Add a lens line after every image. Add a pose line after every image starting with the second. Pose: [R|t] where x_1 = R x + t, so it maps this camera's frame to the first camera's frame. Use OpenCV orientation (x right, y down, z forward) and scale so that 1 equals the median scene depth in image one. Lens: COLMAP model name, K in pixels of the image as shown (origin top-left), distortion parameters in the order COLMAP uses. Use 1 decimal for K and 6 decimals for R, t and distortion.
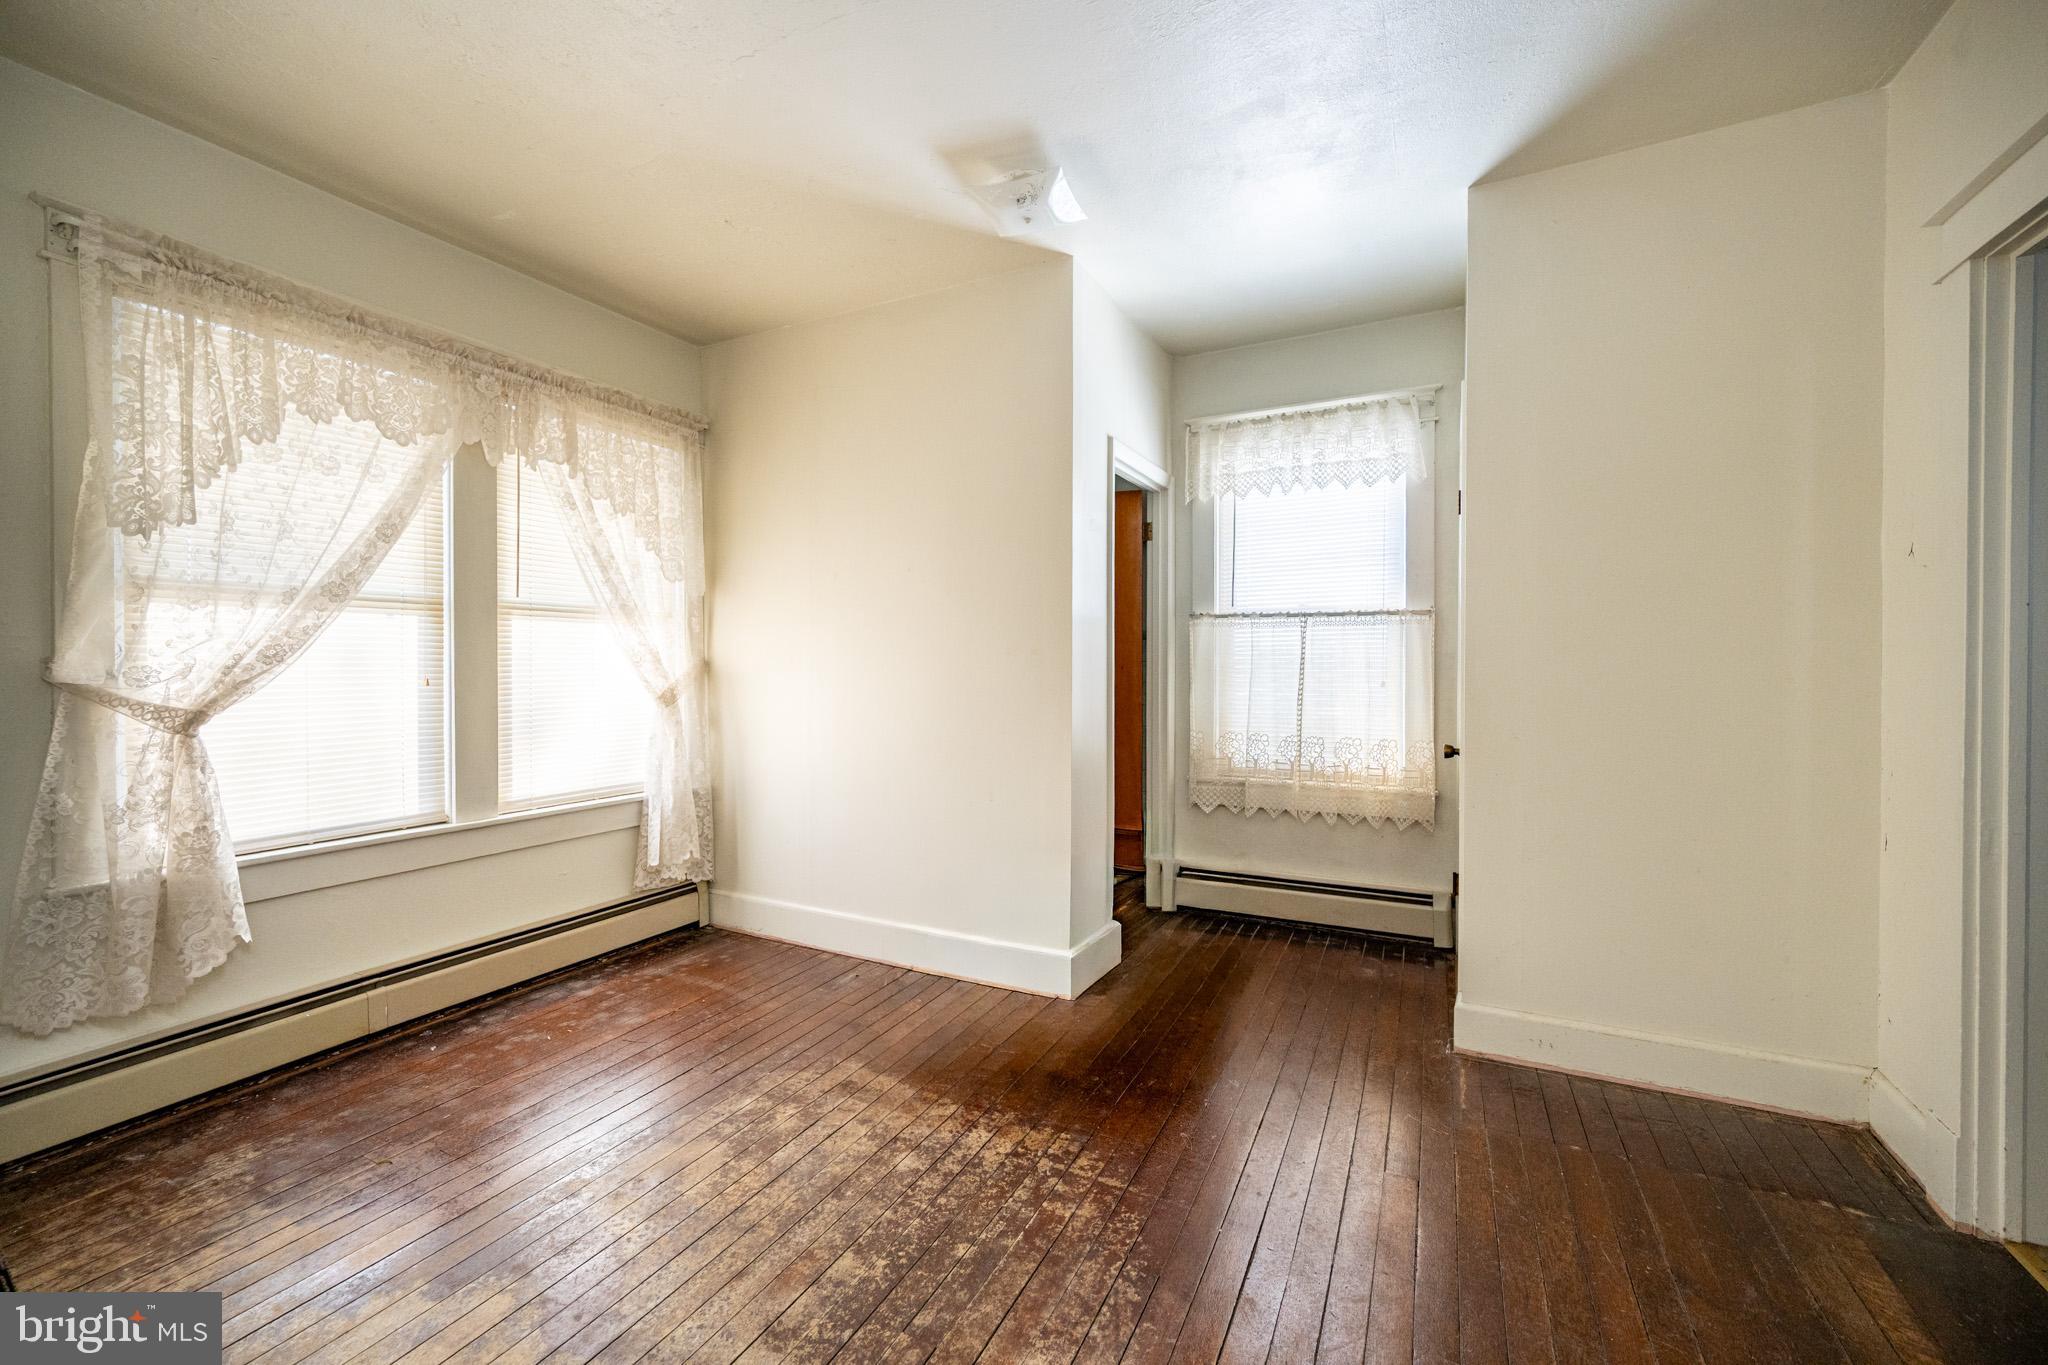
lens RADIAL K [[827.2, 0, 1017.9], [0, 827.2, 668.3], [0, 0, 1]] dist [0.000998, -0.000061]
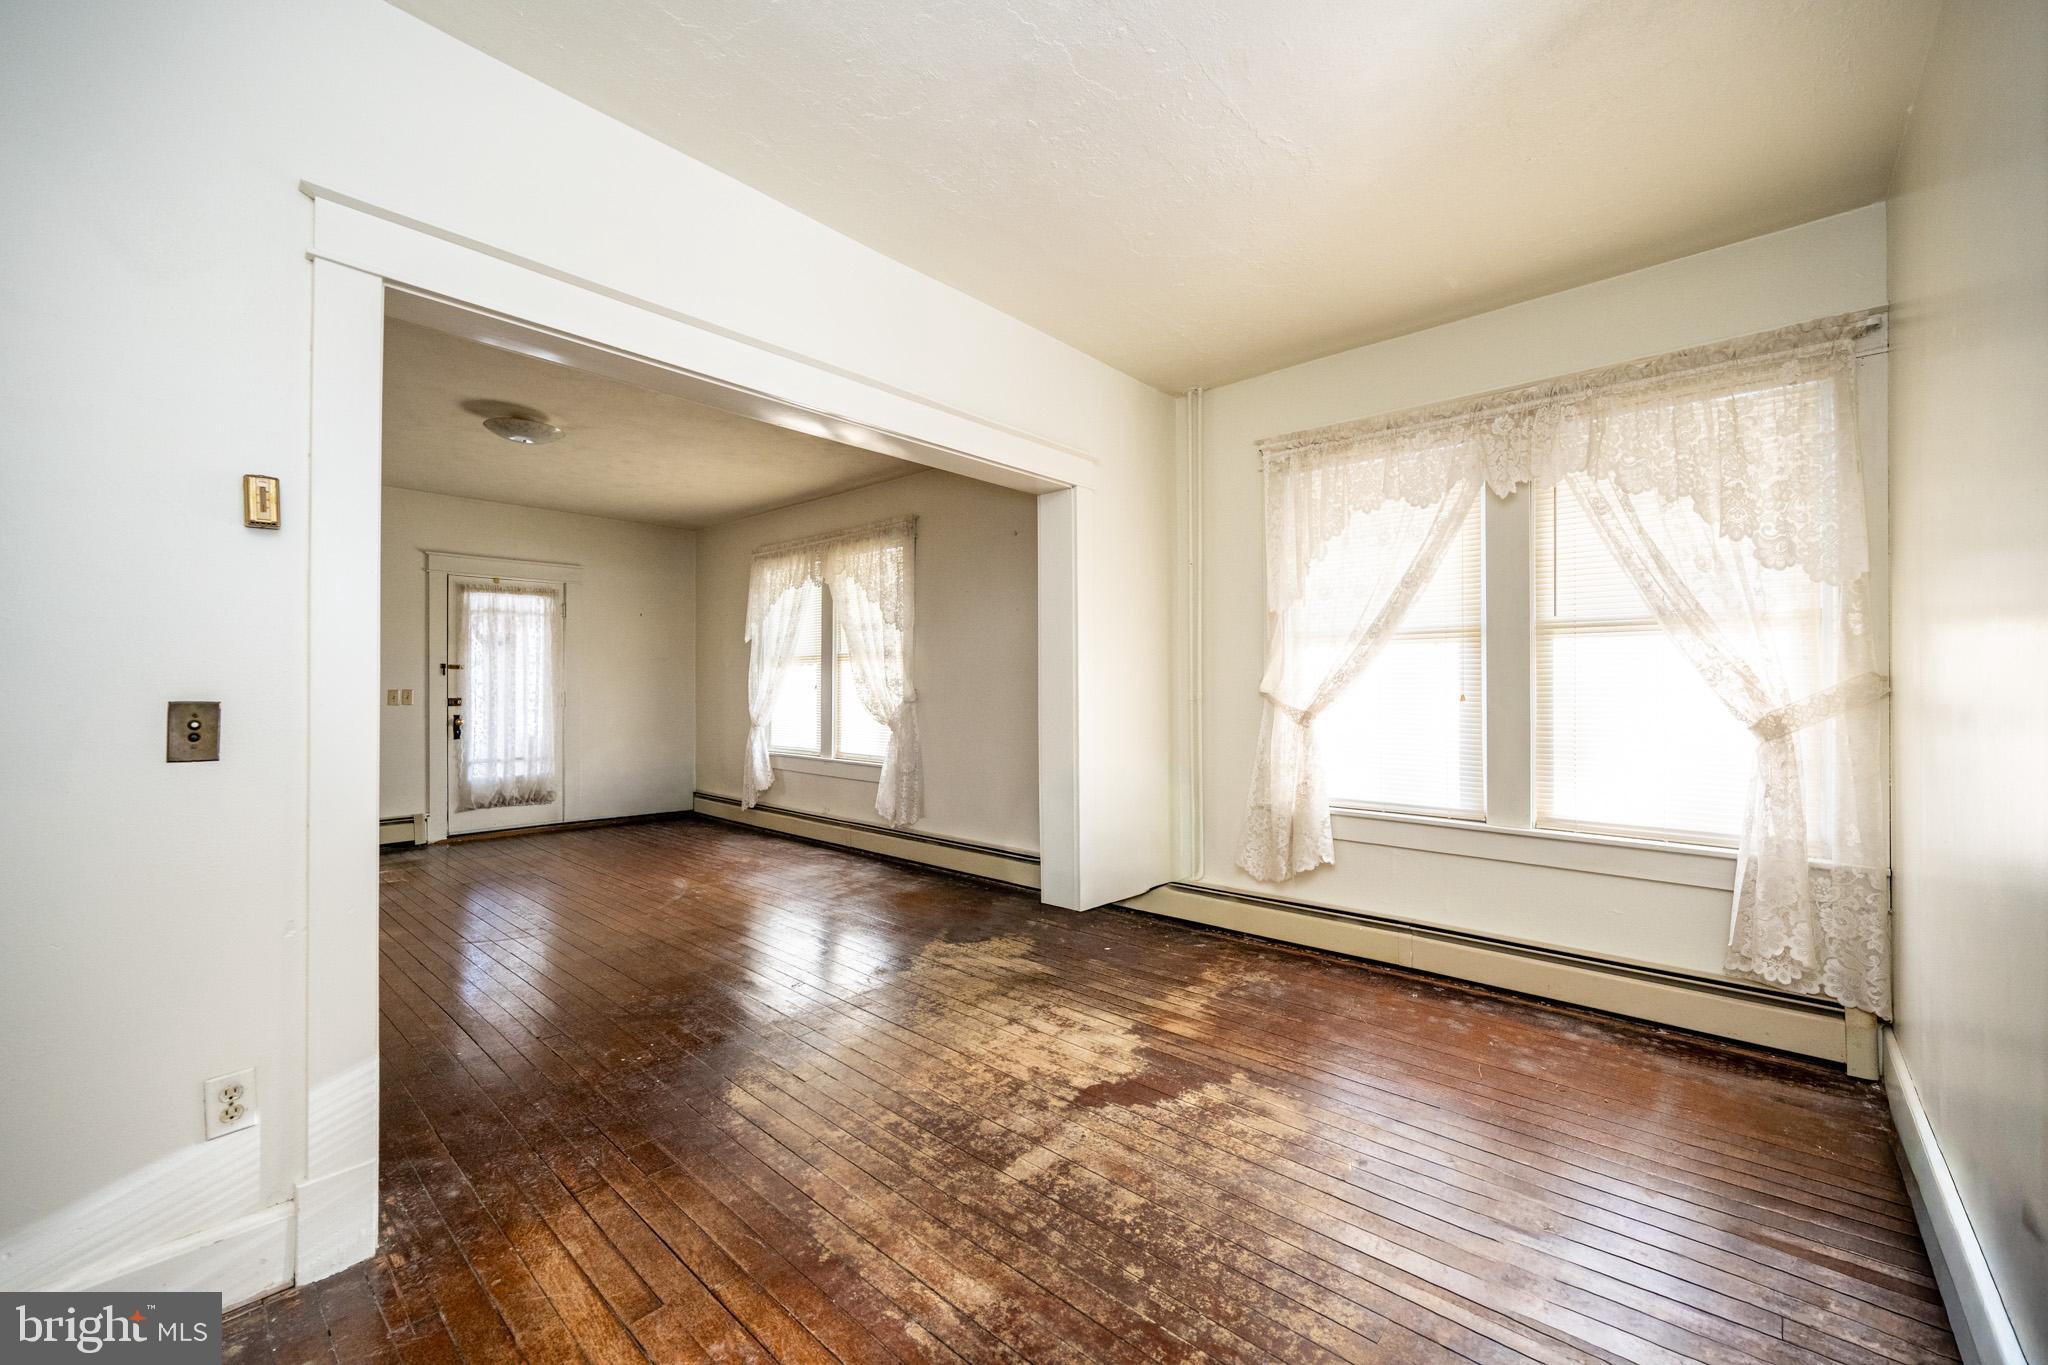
lens RADIAL K [[807.6, 0, 1018.1], [0, 807.6, 682.5], [0, 0, 1]] dist [-0.002471, -0.000036]
pose [[-0.262113, -0.003153, -0.965032, 0.619096], [-0.007941, 0.999968, -0.001111, 0.001123], [0.965005, 0.007372, -0.262129, 0.764187]]
